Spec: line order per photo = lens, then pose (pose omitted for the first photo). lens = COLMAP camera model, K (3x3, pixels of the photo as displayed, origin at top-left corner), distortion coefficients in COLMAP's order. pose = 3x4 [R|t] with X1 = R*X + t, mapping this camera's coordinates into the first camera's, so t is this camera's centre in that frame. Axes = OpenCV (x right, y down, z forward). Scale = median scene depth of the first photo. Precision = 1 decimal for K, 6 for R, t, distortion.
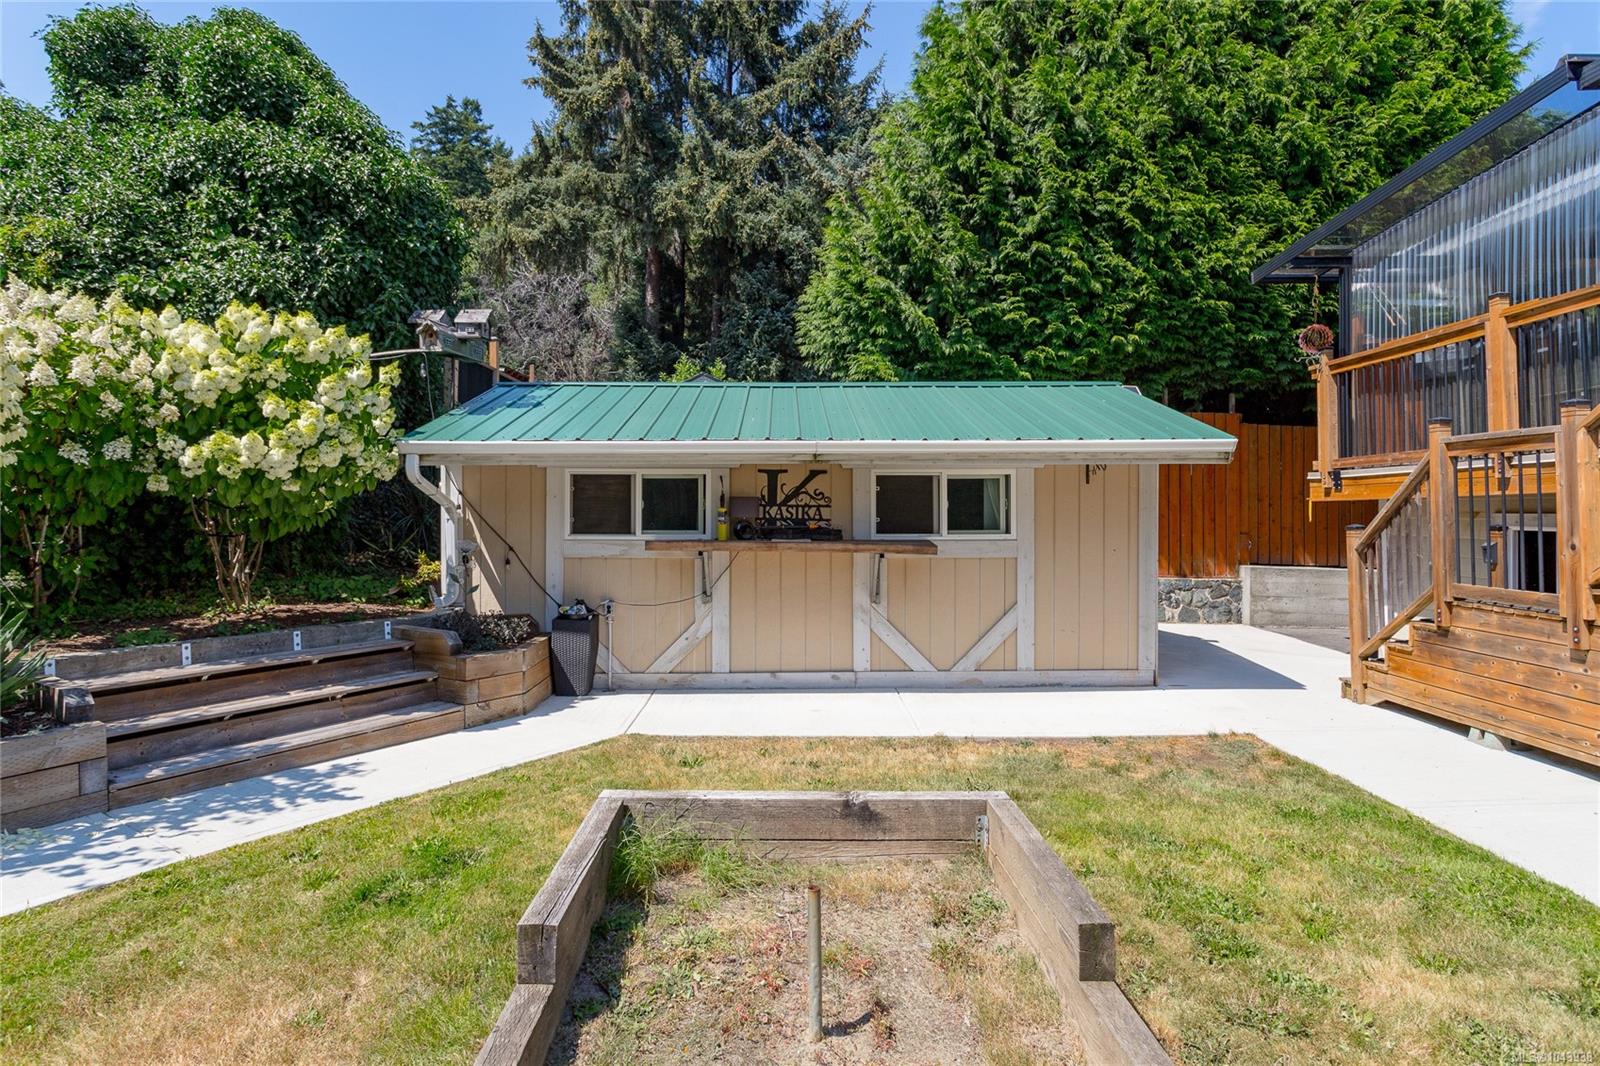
lens RADIAL K [[803.8, 0, 798.7], [0, 803.8, 513.1], [0, 0, 1]] dist [-0.003515, 0.000428]
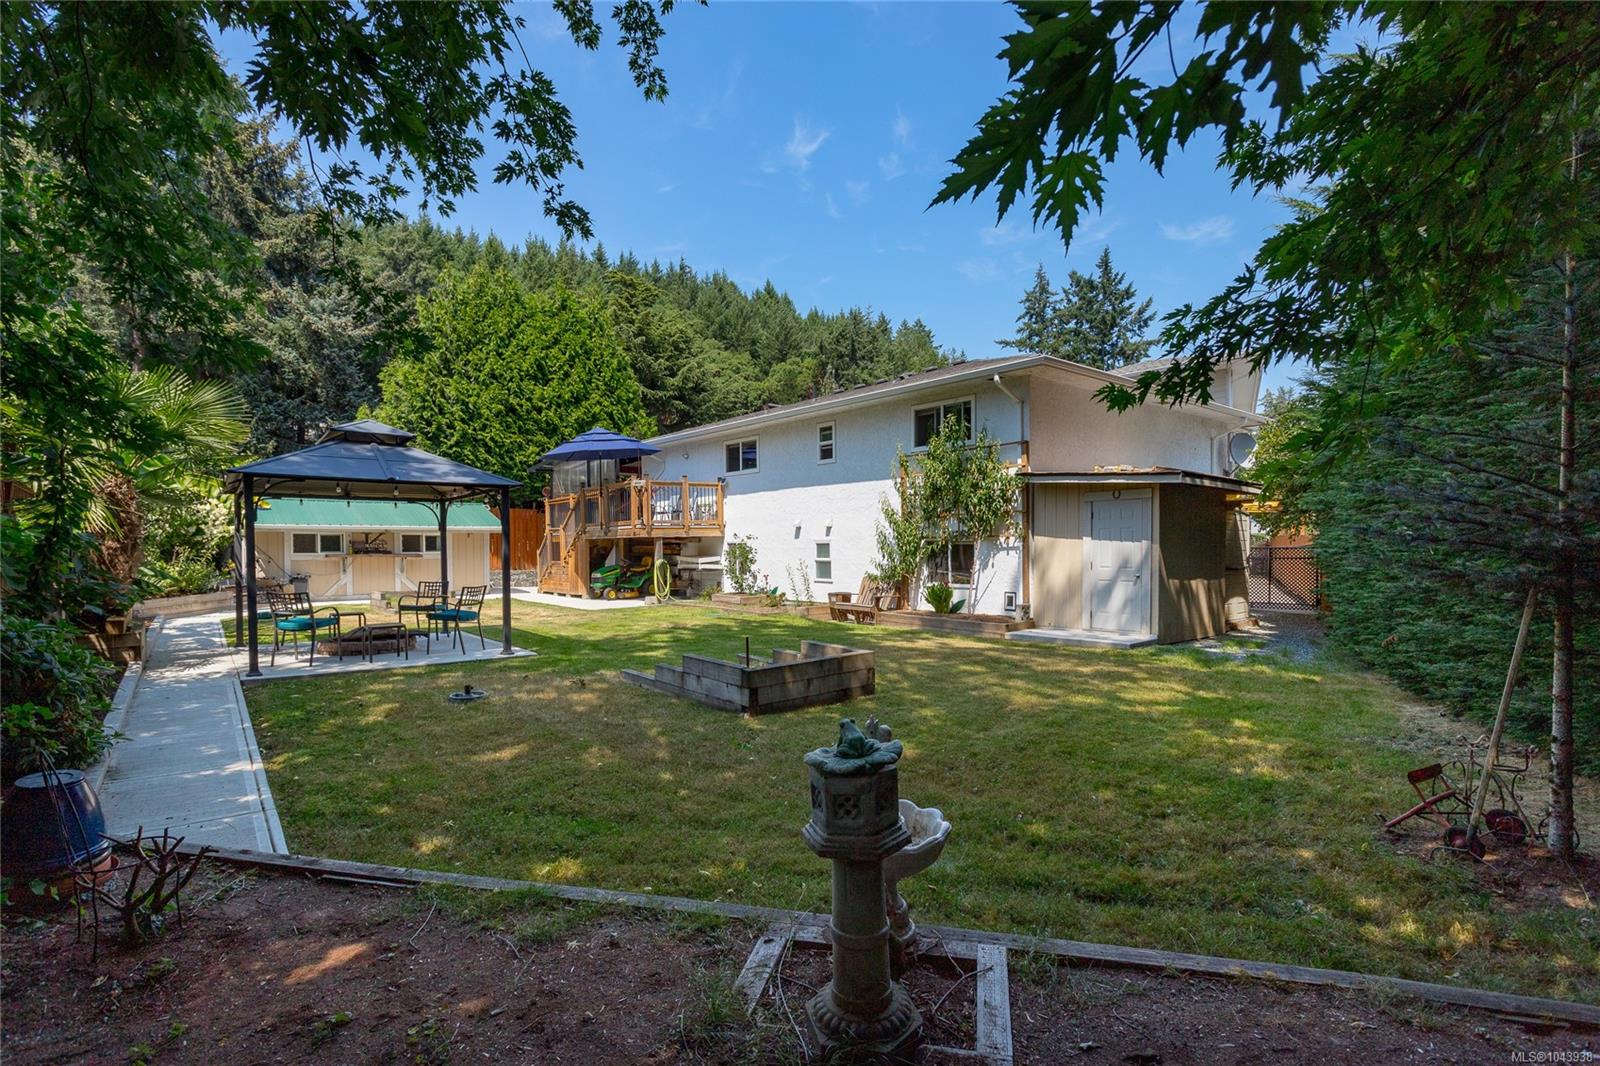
lens RADIAL K [[793.5, 0, 810.4], [0, 793.5, 564.5], [0, 0, 1]] dist [0.006327, 0.000869]
pose [[0.782766, -0.018585, 0.622039, -0.449288], [0.009584, 0.999795, 0.017811, 0.024346], [-0.622243, -0.007980, 0.782784, -1.883129]]
